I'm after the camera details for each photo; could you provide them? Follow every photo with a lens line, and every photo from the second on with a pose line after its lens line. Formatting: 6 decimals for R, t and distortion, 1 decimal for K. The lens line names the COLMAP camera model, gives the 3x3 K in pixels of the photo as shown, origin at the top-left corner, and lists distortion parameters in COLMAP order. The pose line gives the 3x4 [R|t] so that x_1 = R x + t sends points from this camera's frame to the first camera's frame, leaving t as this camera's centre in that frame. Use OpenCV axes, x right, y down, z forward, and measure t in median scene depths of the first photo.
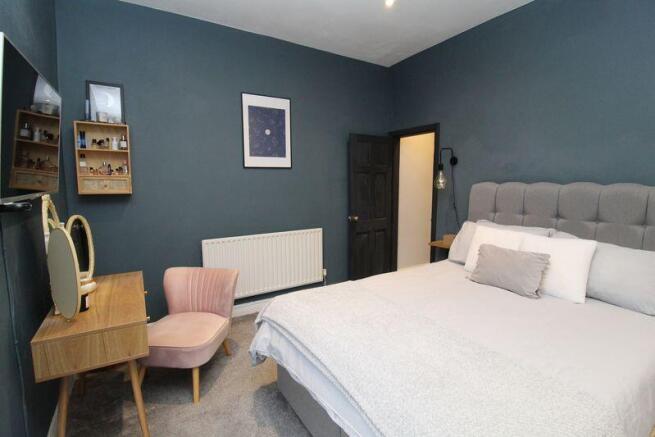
lens RADIAL K [[313.6, 0, 330.9], [0, 313.6, 210.8], [0, 0, 1]] dist [-0.000479, -0.000205]
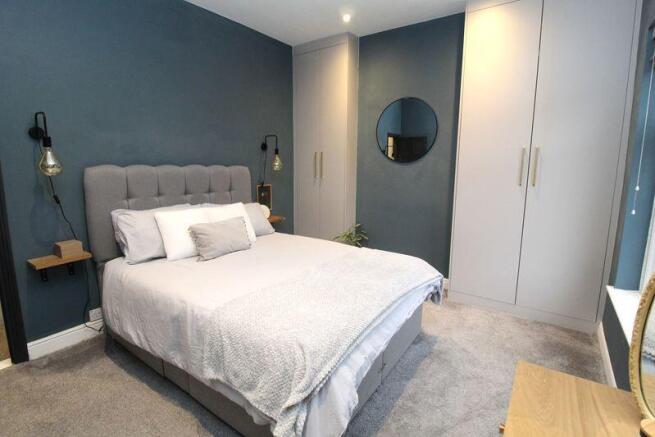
lens RADIAL K [[313.6, 0, 330.9], [0, 313.6, 210.8], [0, 0, 1]] dist [-0.000479, -0.000205]
pose [[-0.401352, -0.137462, 0.905550, -0.622871], [0.084777, 0.978854, 0.186164, -0.096313], [-0.911992, 0.151487, -0.381211, 0.988990]]
